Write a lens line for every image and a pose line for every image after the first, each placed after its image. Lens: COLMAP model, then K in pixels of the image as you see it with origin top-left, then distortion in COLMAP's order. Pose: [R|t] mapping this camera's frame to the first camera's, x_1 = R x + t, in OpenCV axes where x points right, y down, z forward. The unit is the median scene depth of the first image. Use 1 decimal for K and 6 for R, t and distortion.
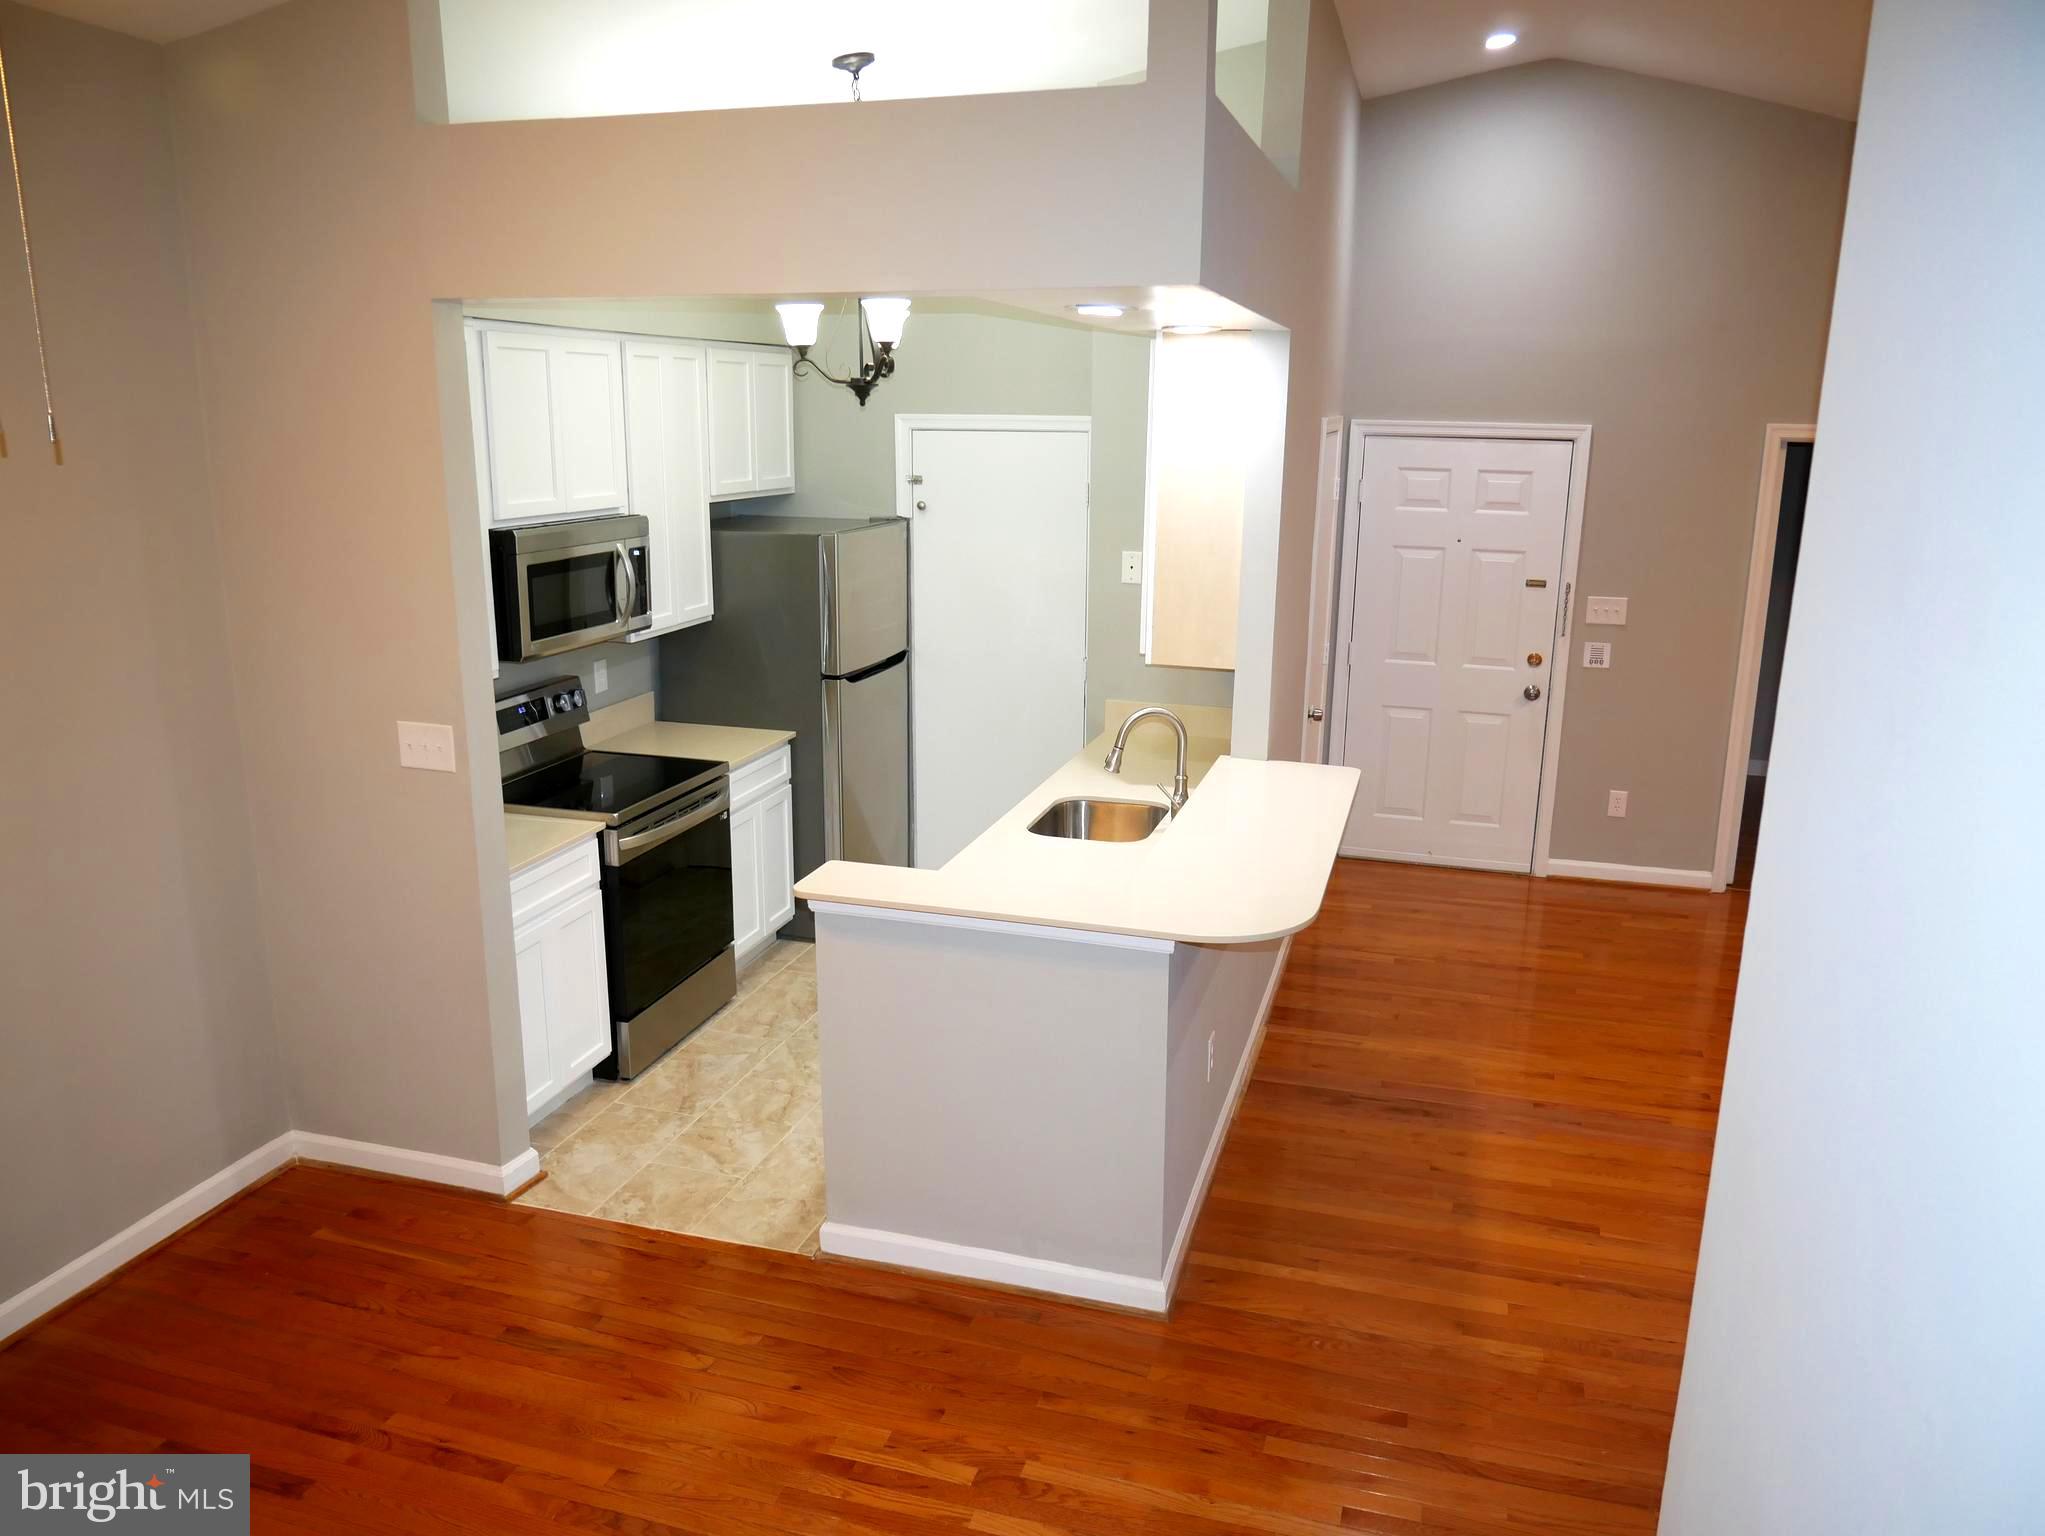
lens RADIAL K [[1467.6, 0, 1034.8], [0, 1467.6, 774.2], [0, 0, 1]] dist [-0.059406, 0.033622]
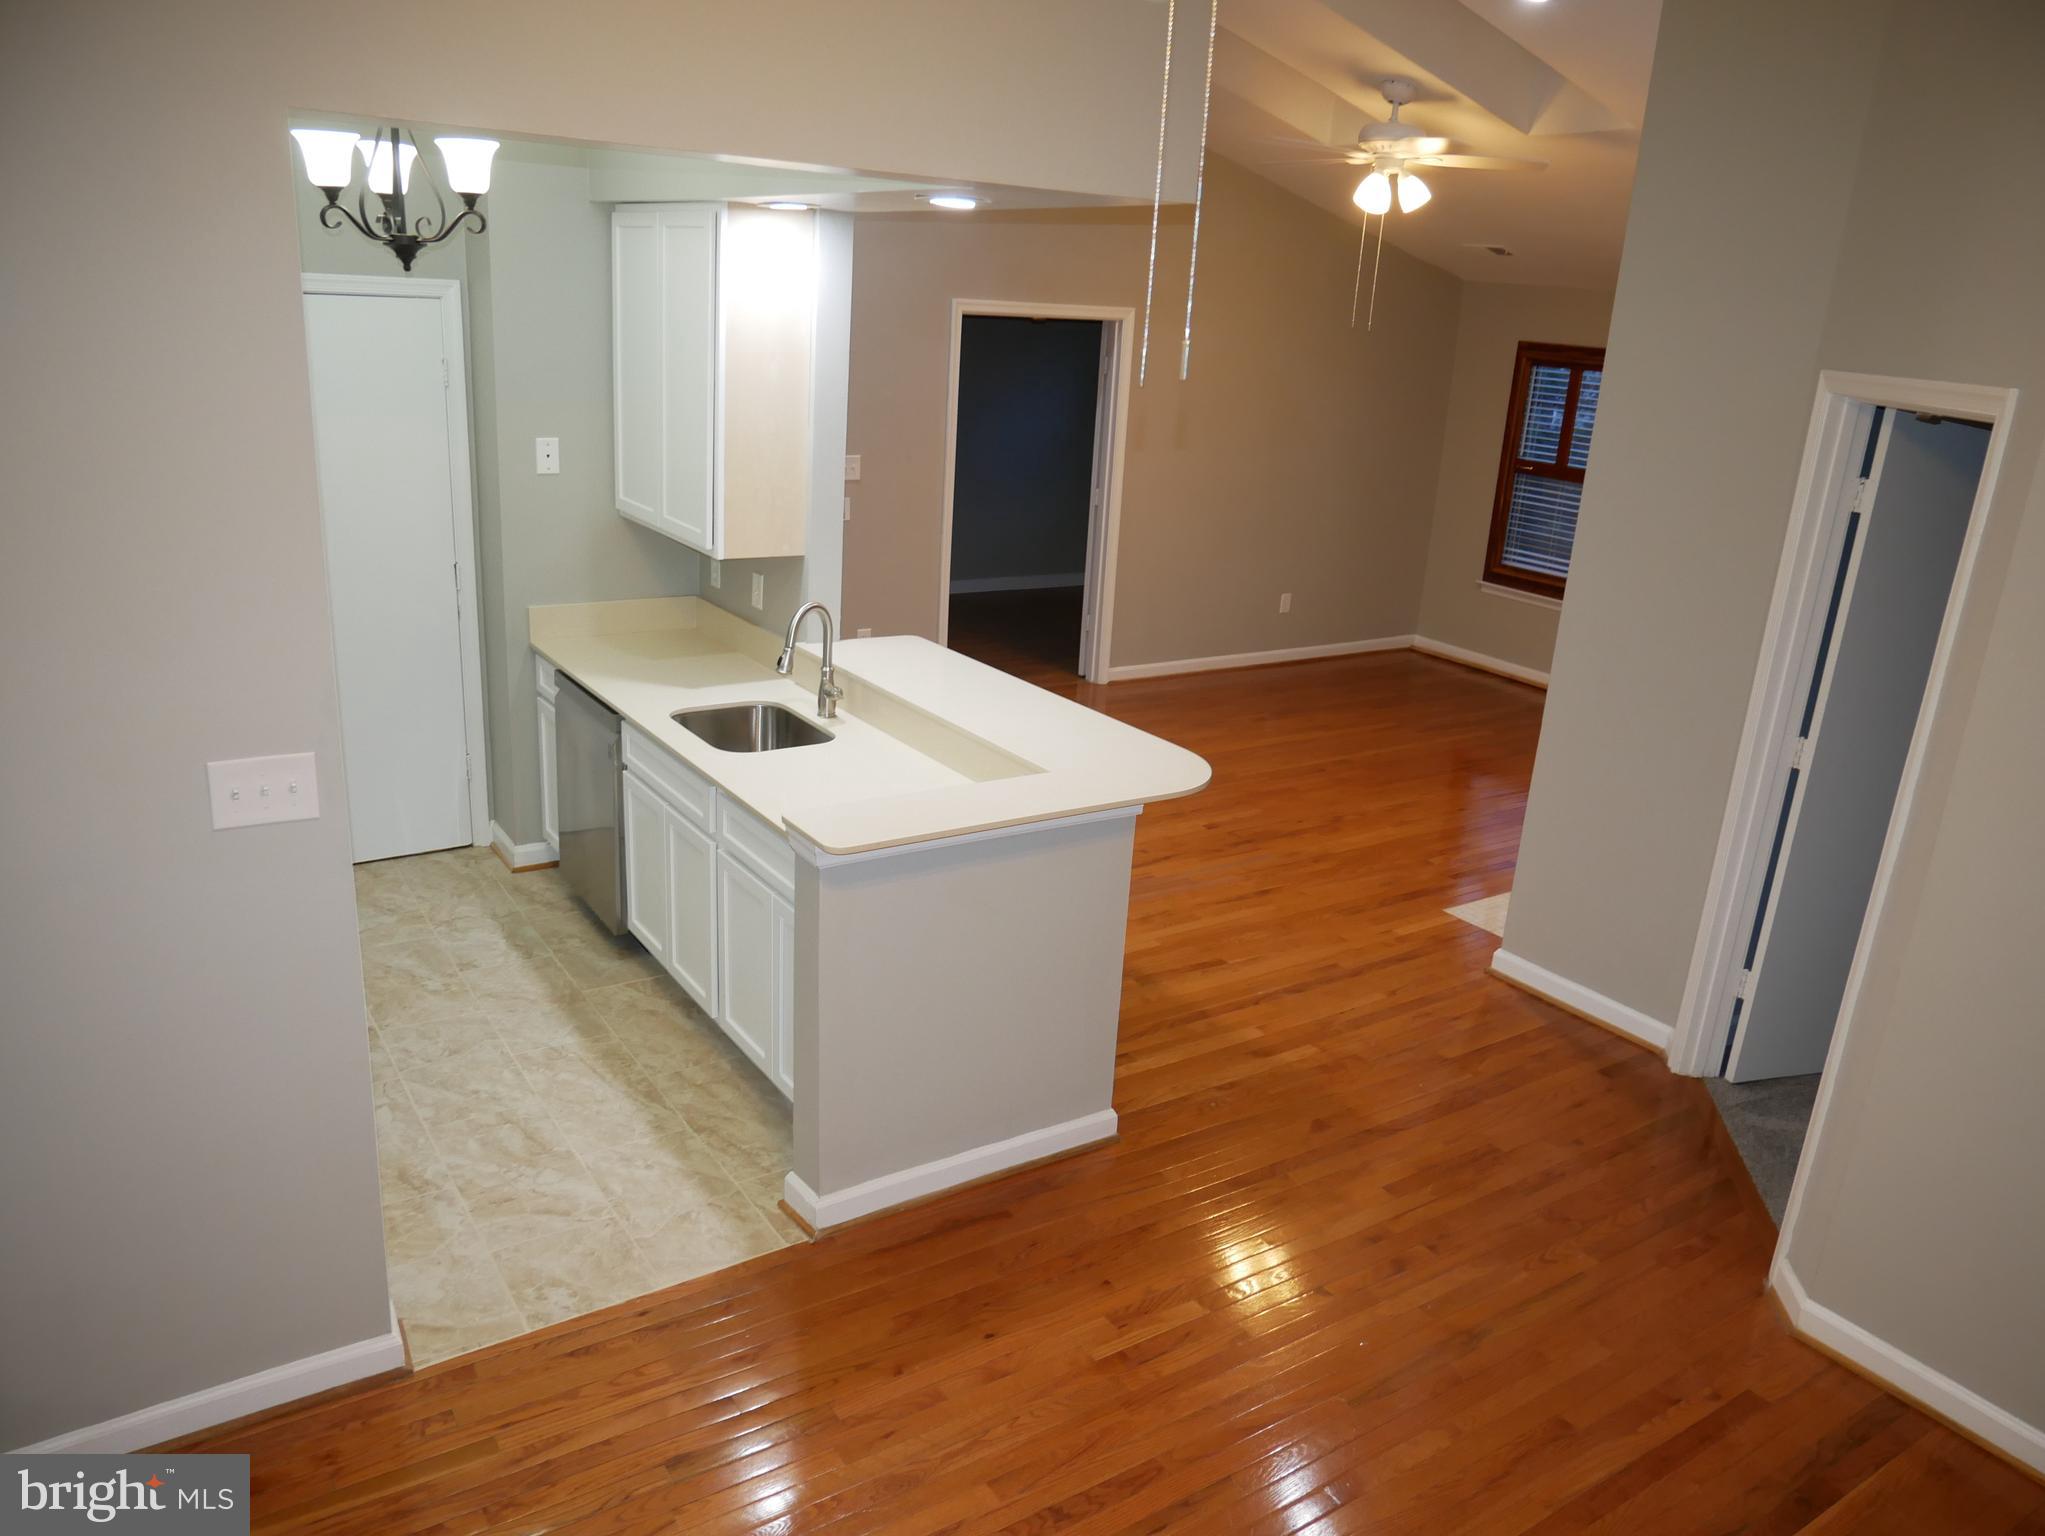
lens RADIAL K [[1467.6, 0, 1034.8], [0, 1467.6, 774.2], [0, 0, 1]] dist [-0.059406, 0.033622]
pose [[0.644259, -0.212914, 0.734574, -0.572690], [0.136053, 0.977055, 0.163871, -0.073712], [-0.752609, -0.005635, 0.658443, 0.247370]]
